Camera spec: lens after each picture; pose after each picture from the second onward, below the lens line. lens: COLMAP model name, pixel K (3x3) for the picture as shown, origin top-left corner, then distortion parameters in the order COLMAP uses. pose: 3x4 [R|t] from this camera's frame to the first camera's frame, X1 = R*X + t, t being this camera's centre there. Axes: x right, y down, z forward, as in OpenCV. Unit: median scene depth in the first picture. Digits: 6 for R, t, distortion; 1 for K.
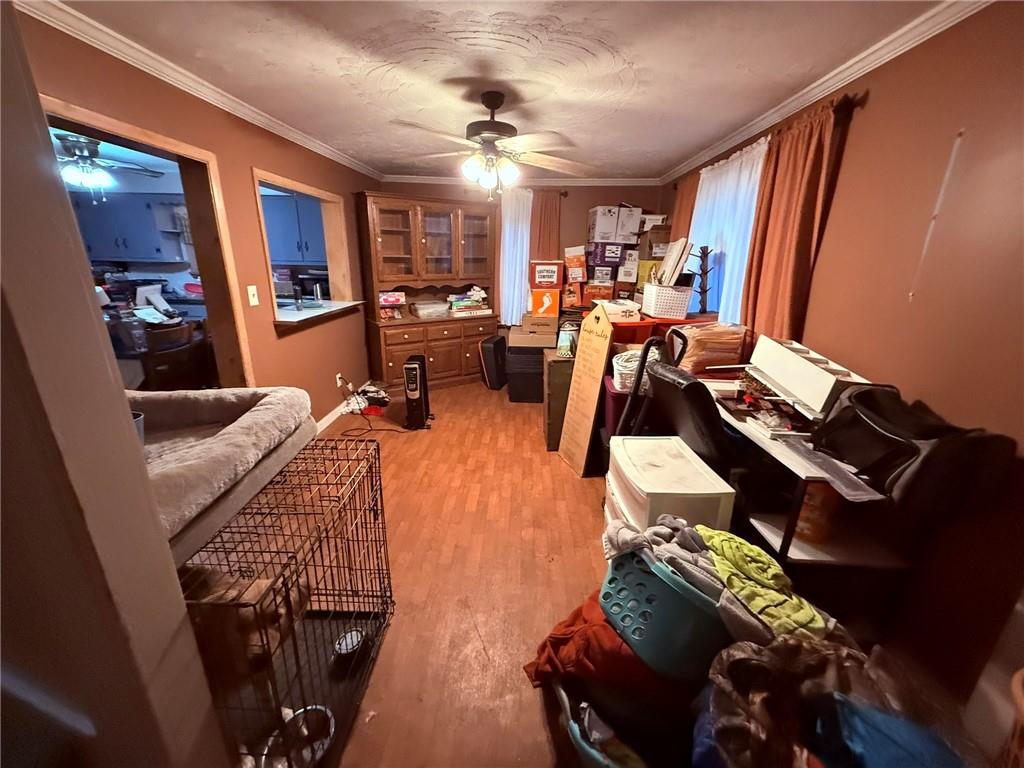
lens RADIAL K [[408.9, 0, 510.8], [0, 408.9, 383.5], [0, 0, 1]] dist [-0.000243, 0.000032]
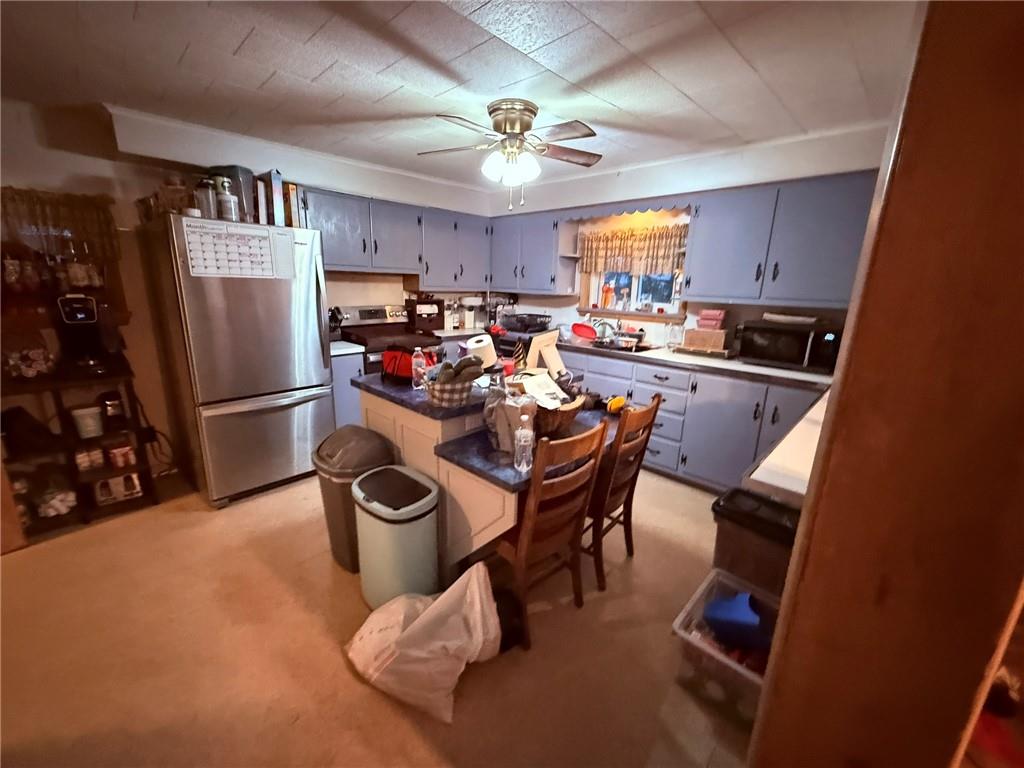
lens RADIAL K [[408.9, 0, 509.3], [0, 408.9, 385.7], [0, 0, 1]] dist [-0.000243, 0.000032]
pose [[0.742724, 0.163367, -0.649363, -0.383416], [-0.207916, 0.978112, 0.008265, -0.116219], [0.636499, 0.128874, 0.760434, 0.376778]]
